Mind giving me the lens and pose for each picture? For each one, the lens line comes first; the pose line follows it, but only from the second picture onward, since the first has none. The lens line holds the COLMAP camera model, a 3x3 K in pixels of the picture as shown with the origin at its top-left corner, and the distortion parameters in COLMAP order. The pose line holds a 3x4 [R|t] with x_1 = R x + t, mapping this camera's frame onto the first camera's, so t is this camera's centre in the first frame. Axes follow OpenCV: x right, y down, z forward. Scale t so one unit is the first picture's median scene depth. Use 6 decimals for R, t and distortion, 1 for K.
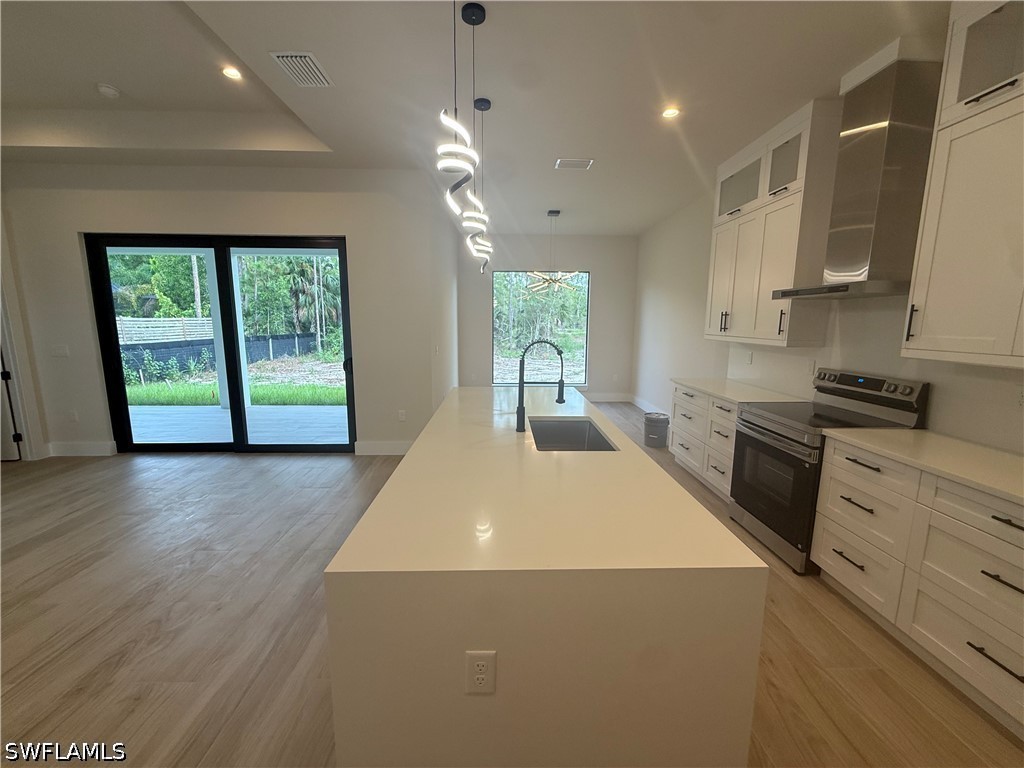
lens RADIAL K [[406.2, 0, 512.0], [0, 406.2, 384.0], [0, 0, 1]] dist [0.000892, 0.000184]
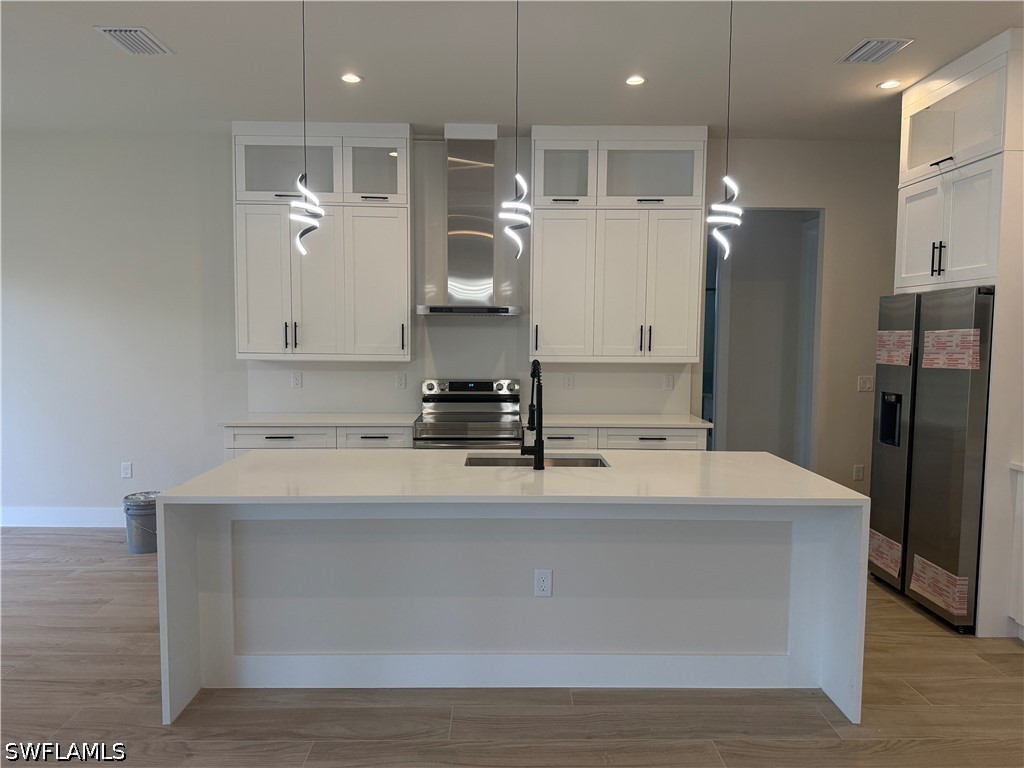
lens RADIAL K [[719.8, 0, 509.3], [0, 719.8, 387.6], [0, 0, 1]] dist [0.060286, -0.091356]
pose [[0.016038, -0.079314, 0.996721, -0.751460], [0.147361, 0.986151, 0.076102, -0.089000], [-0.988953, 0.145657, 0.027504, 0.515217]]
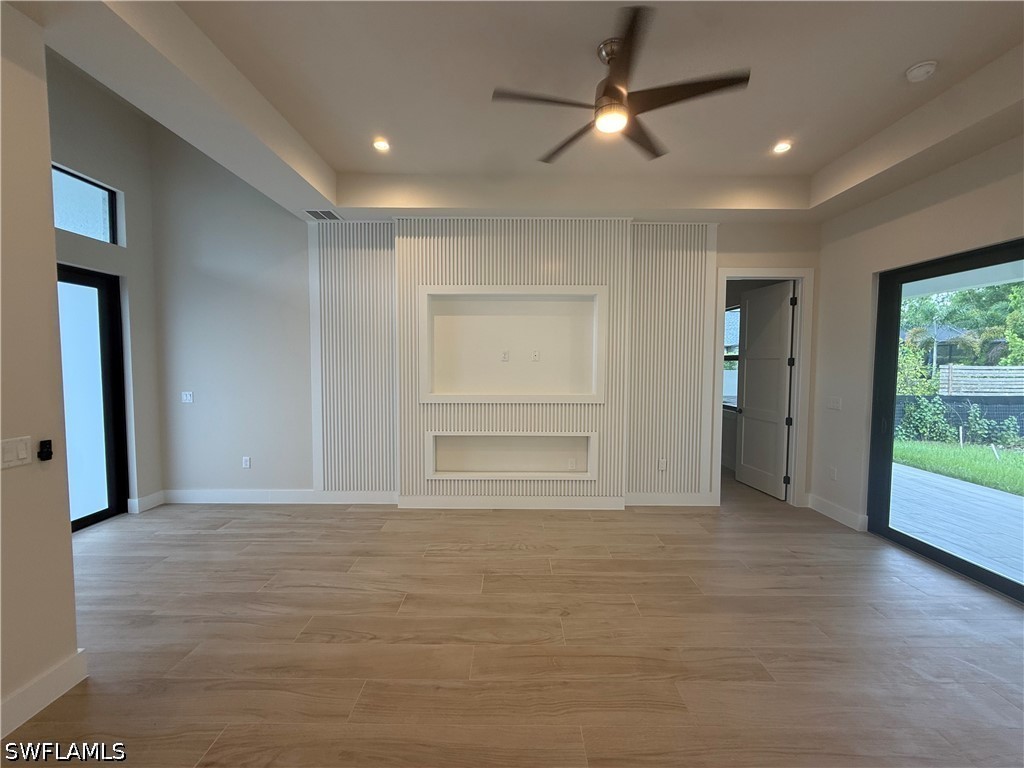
lens RADIAL K [[406.2, 0, 512.0], [0, 406.2, 384.0], [0, 0, 1]] dist [0.000892, 0.000184]
pose [[-0.031383, 0.045668, -0.998464, -0.146772], [-0.158649, 0.986064, 0.050088, -0.055101], [0.986836, 0.159977, -0.023700, 0.278343]]
